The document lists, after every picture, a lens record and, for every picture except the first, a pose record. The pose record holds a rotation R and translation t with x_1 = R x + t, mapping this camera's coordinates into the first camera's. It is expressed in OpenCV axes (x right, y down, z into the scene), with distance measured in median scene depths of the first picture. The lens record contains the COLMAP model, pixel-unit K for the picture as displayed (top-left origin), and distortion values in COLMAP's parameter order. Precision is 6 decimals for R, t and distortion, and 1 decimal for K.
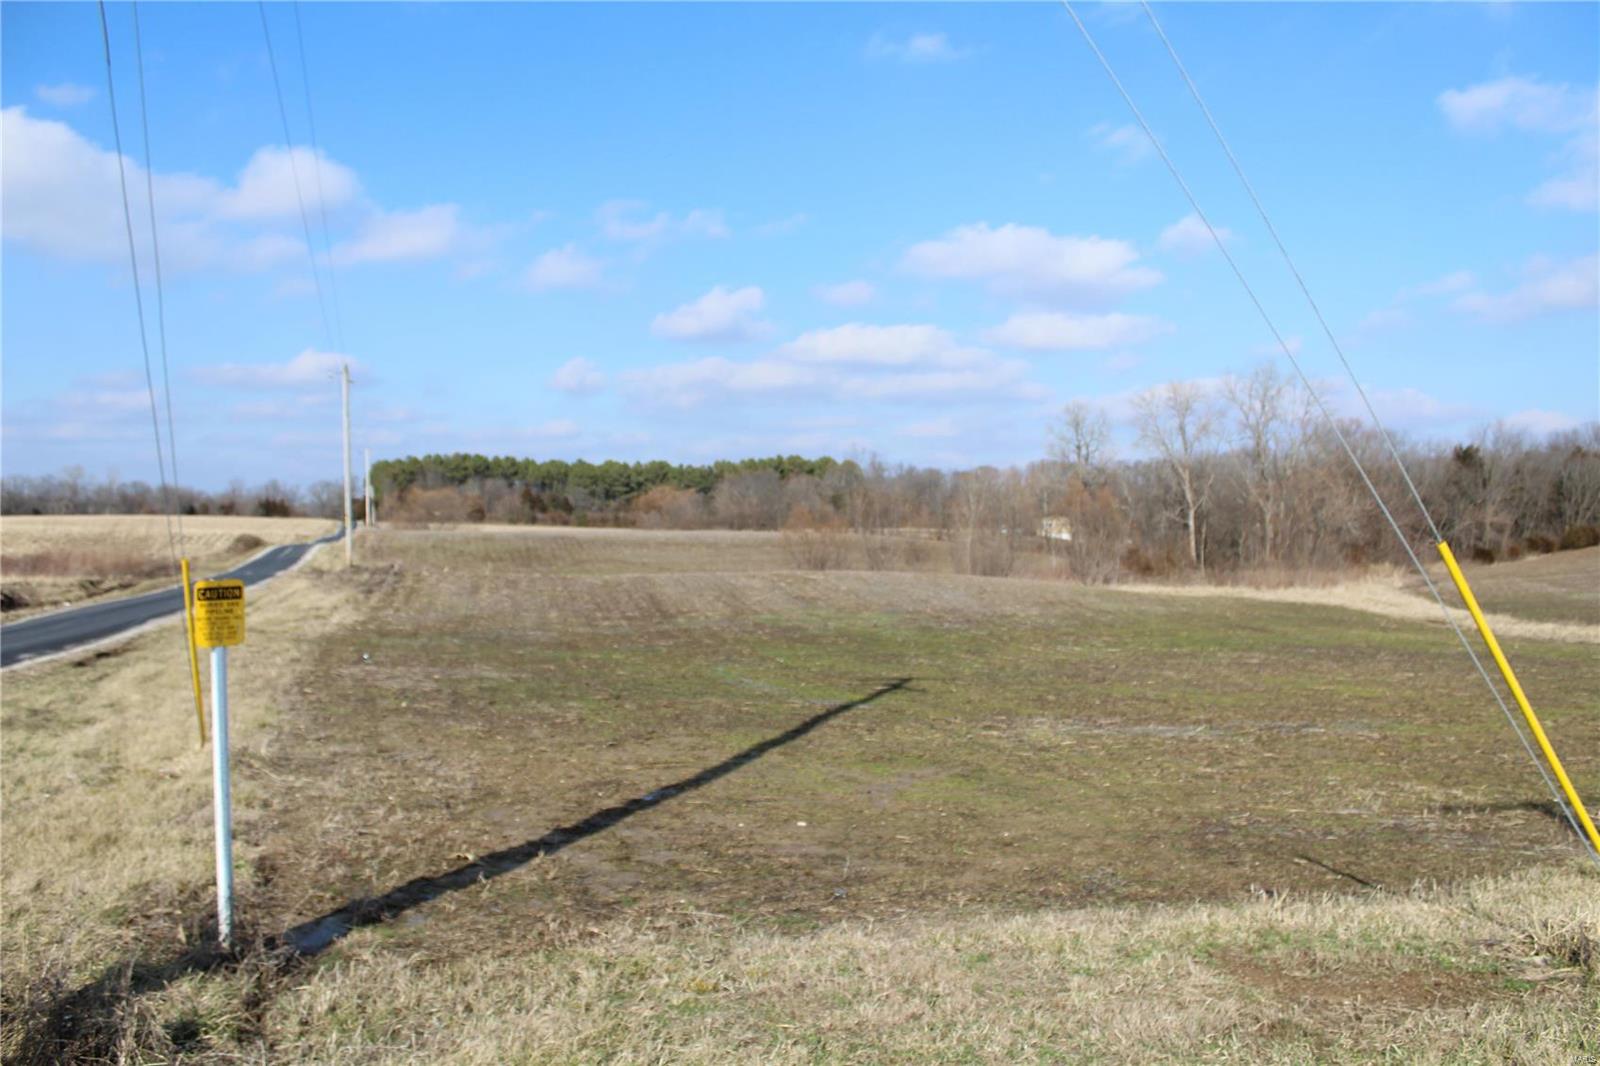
lens RADIAL K [[1333.8, 0, 824.8], [0, 1333.8, 535.5], [0, 0, 1]] dist [-0.144368, 0.135526]
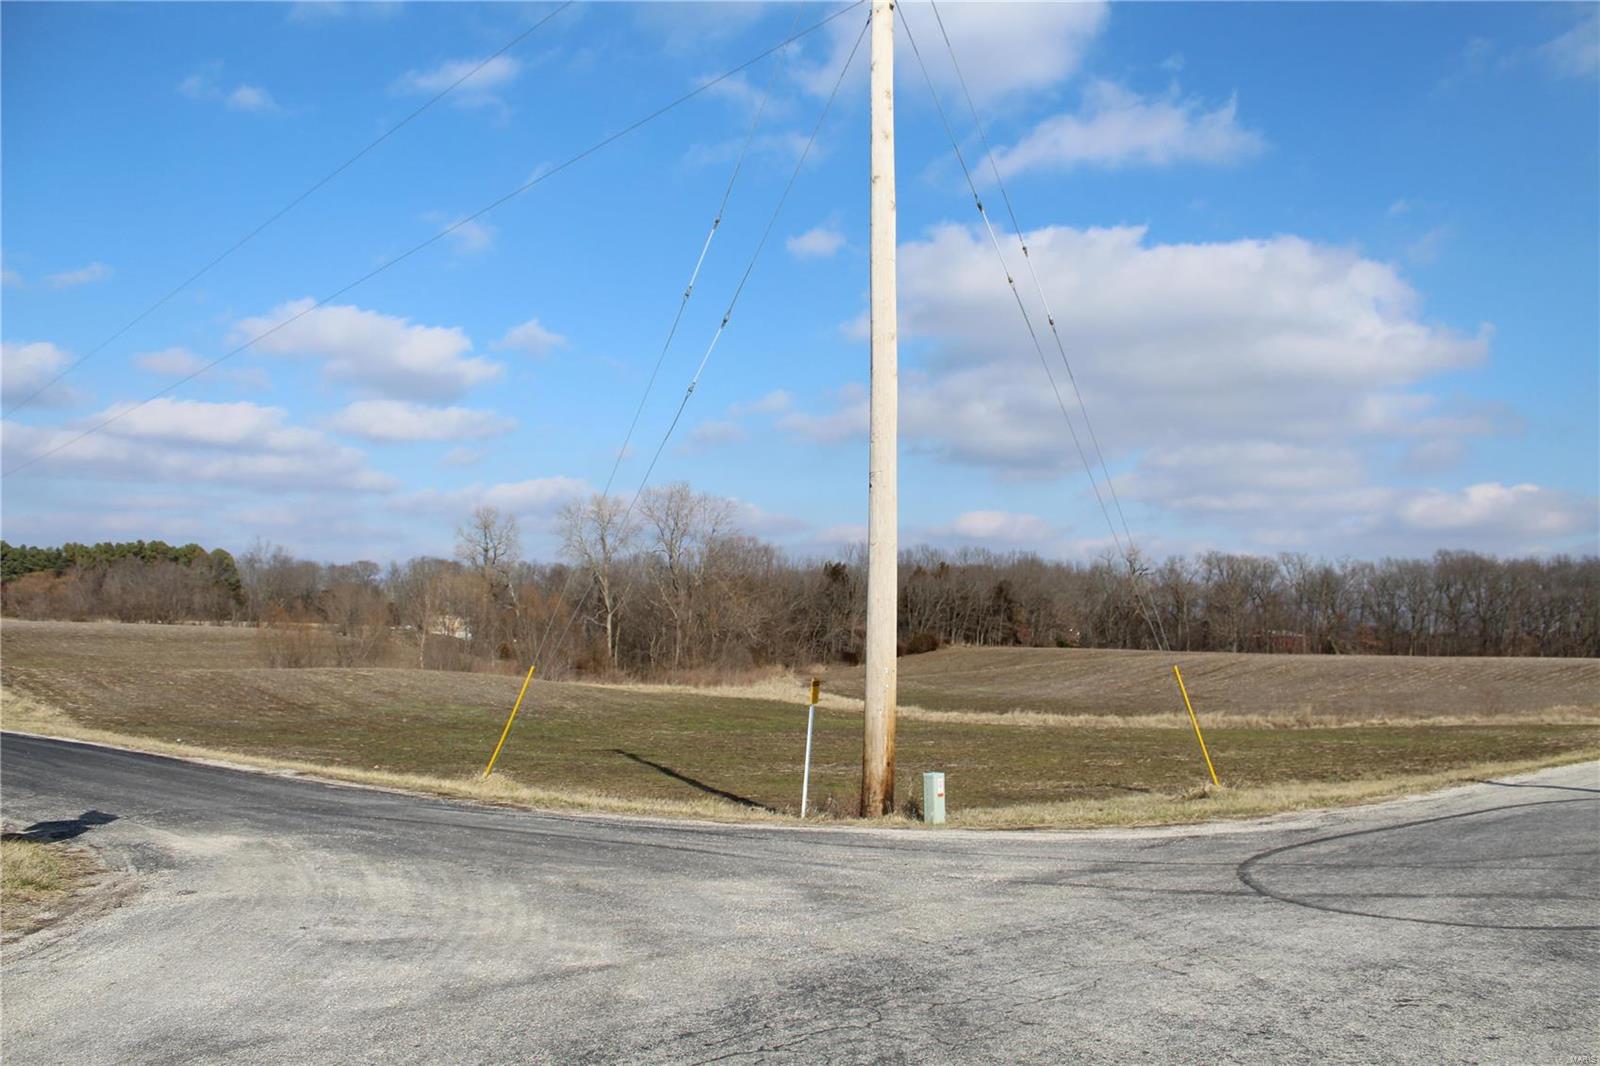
lens RADIAL K [[1409.8, 0, 749.1], [0, 1409.8, 528.5], [0, 0, 1]] dist [-0.155798, 0.104531]
pose [[0.901368, 0.046882, 0.430509, -0.119344], [-0.015374, 0.996960, -0.076379, -0.002807], [-0.432781, 0.062227, 0.899349, -0.100842]]
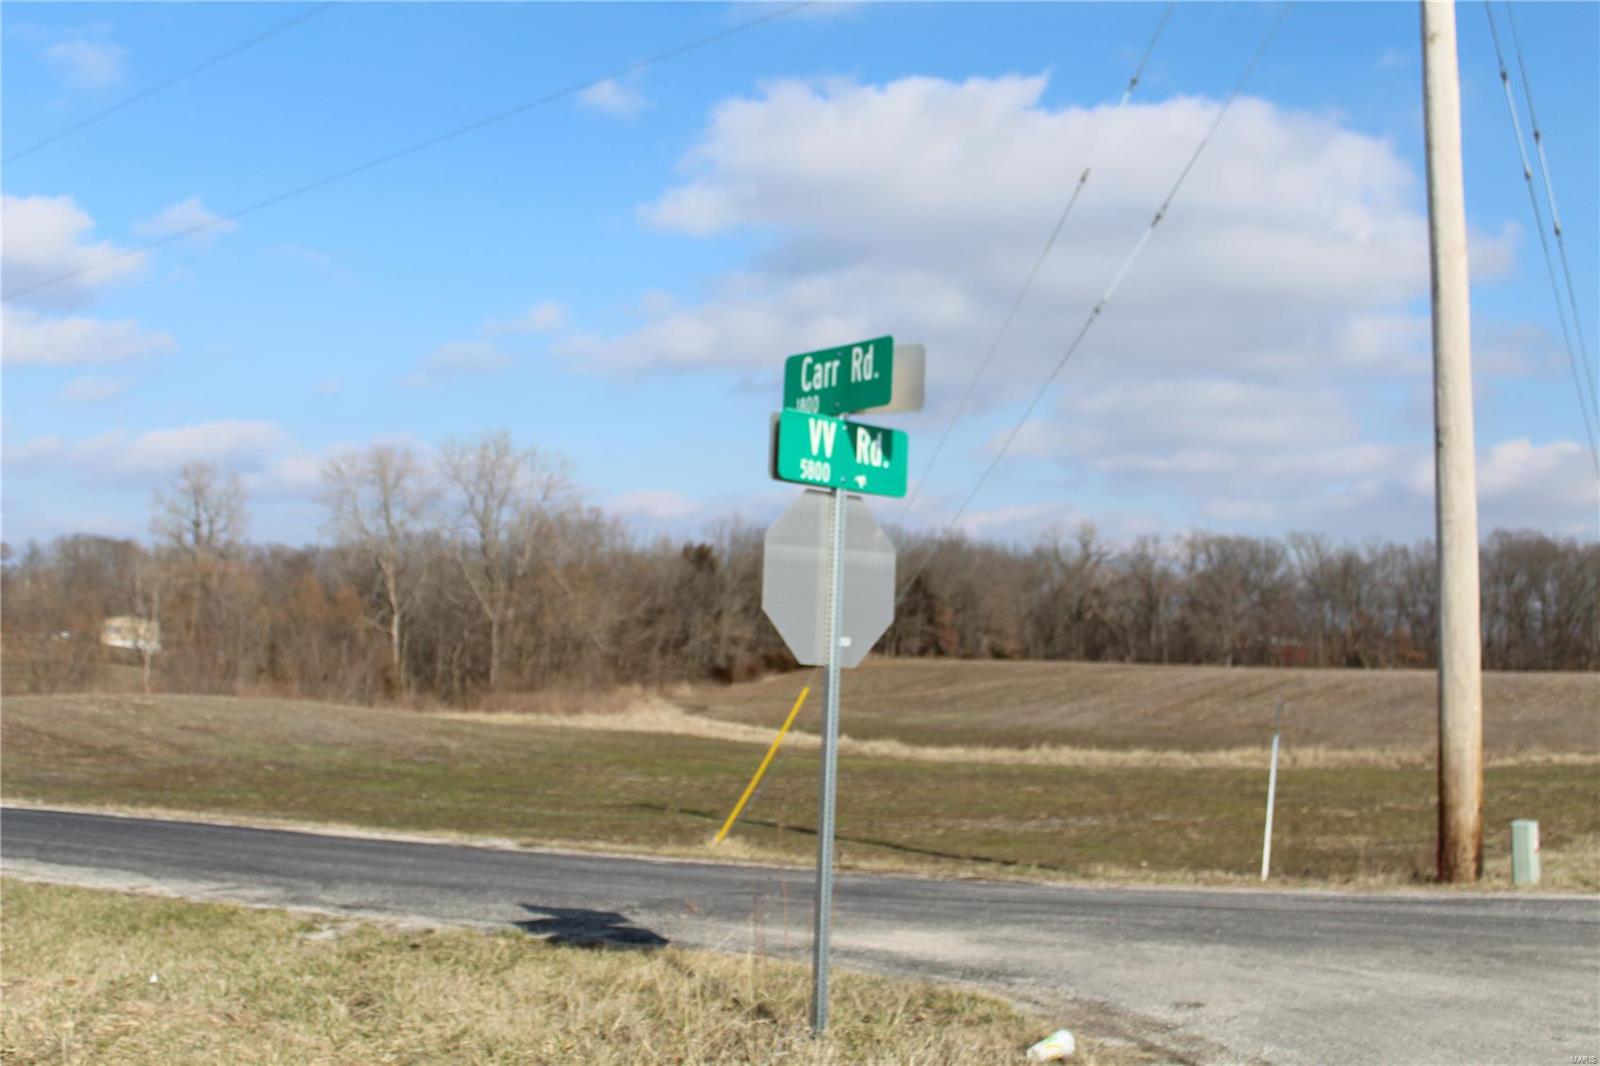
lens RADIAL K [[1961.6, 0, 730.7], [0, 1961.6, 576.4], [0, 0, 1]] dist [-0.019471, -0.008526]
pose [[0.838663, 0.029159, 0.543870, -0.179917], [-0.011148, 0.999276, -0.036385, -0.002344], [-0.544537, 0.024452, 0.838380, -0.075167]]
